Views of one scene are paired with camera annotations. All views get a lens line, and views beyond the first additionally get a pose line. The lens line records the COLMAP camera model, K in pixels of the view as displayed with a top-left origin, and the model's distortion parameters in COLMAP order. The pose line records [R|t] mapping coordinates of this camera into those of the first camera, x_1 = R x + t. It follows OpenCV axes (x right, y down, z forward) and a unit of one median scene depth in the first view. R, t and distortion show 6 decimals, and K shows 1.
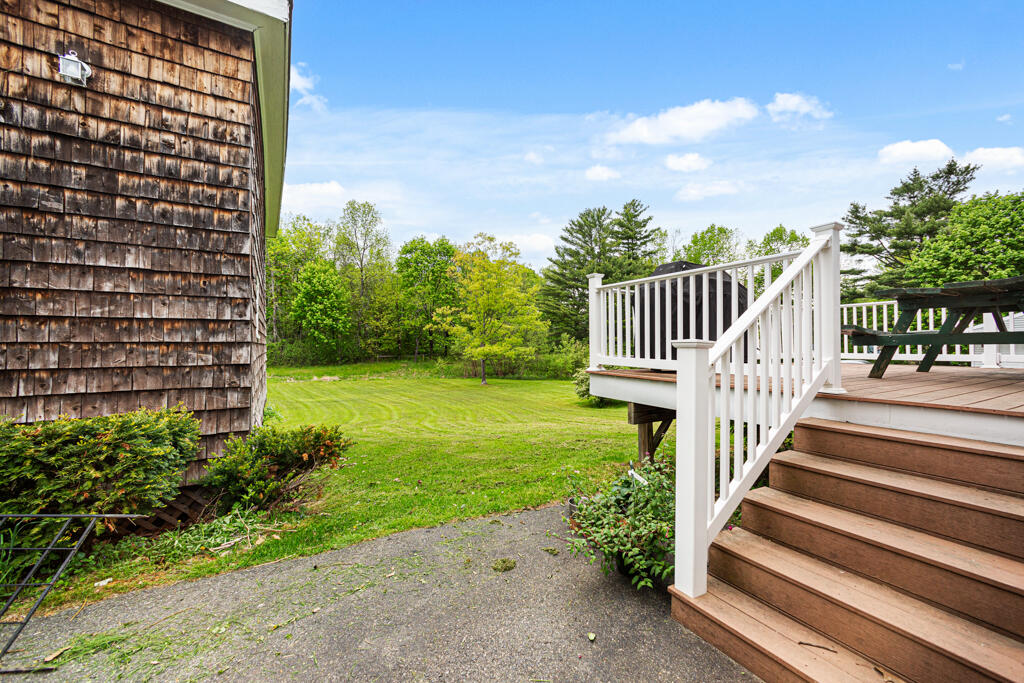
lens RADIAL K [[398.9, 0, 508.8], [0, 398.9, 344.3], [0, 0, 1]] dist [0.000856, 0.000008]
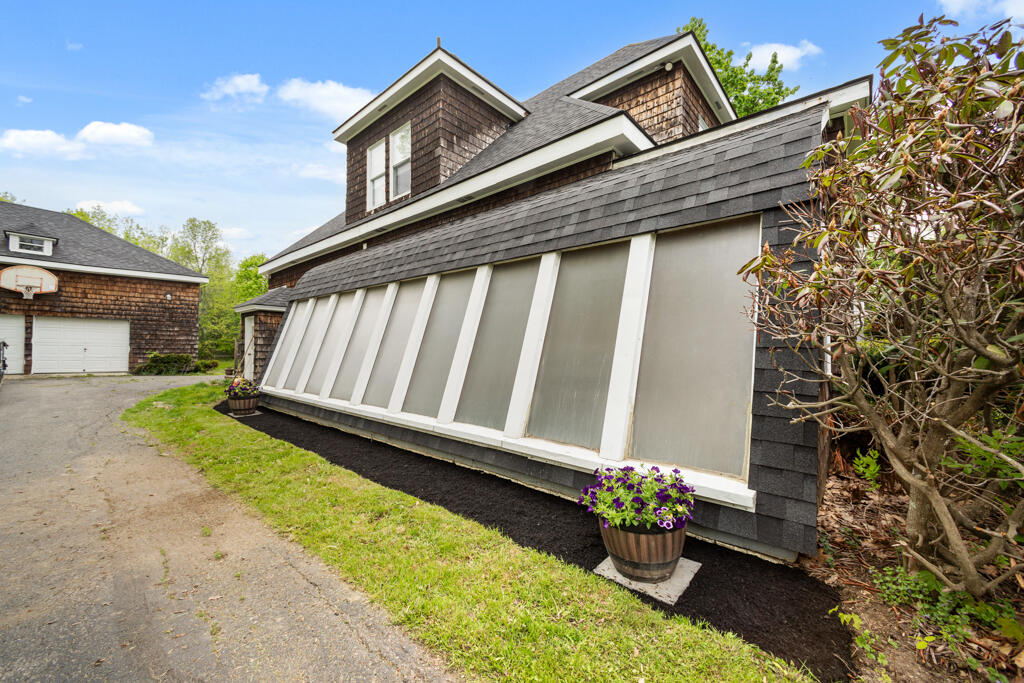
lens RADIAL K [[398.9, 0, 509.4], [0, 398.9, 338.9], [0, 0, 1]] dist [0.000856, 0.000008]
pose [[0.946929, 0.022934, 0.320623, 0.103998], [-0.014625, 0.999493, -0.028298, 0.001179], [-0.321109, 0.022107, 0.946784, -0.356795]]
